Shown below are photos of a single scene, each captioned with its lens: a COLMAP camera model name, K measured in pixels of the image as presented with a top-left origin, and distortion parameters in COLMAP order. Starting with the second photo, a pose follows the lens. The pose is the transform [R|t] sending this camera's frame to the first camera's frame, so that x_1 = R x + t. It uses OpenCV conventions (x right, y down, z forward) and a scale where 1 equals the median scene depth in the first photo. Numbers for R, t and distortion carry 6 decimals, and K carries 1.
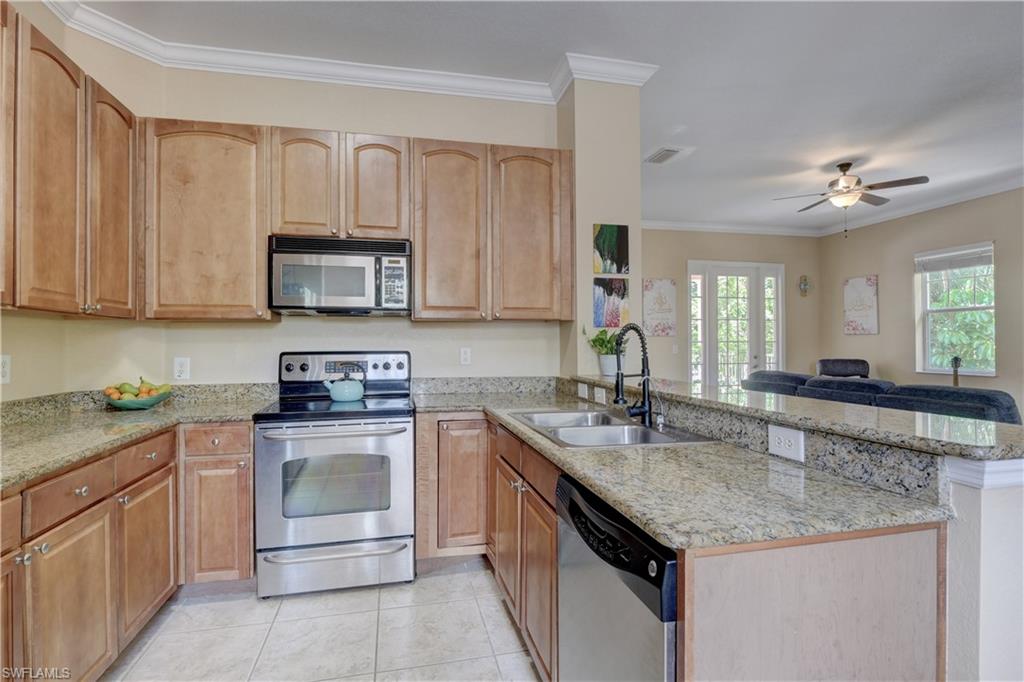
lens RADIAL K [[500.8, 0, 509.3], [0, 500.8, 339.6], [0, 0, 1]] dist [-0.013561, -0.000587]
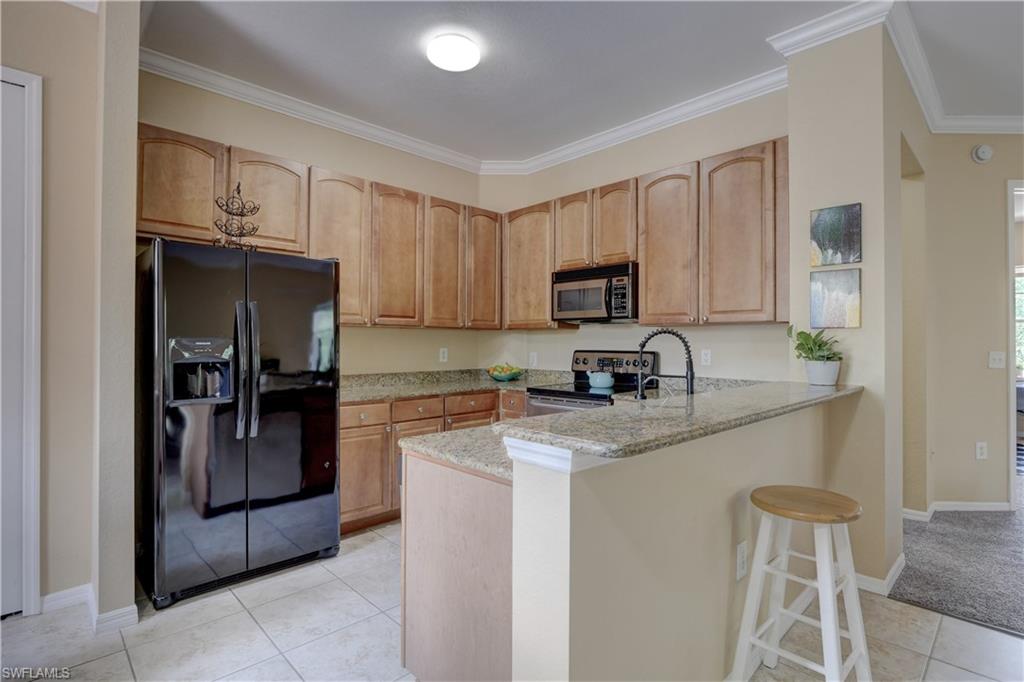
lens RADIAL K [[500.8, 0, 509.3], [0, 500.8, 339.6], [0, 0, 1]] dist [-0.013561, -0.000587]
pose [[0.511263, 0.001125, -0.859424, 0.759724], [-0.002815, 0.999996, -0.000365, -0.004490], [0.859420, 0.002606, 0.511264, 0.114550]]
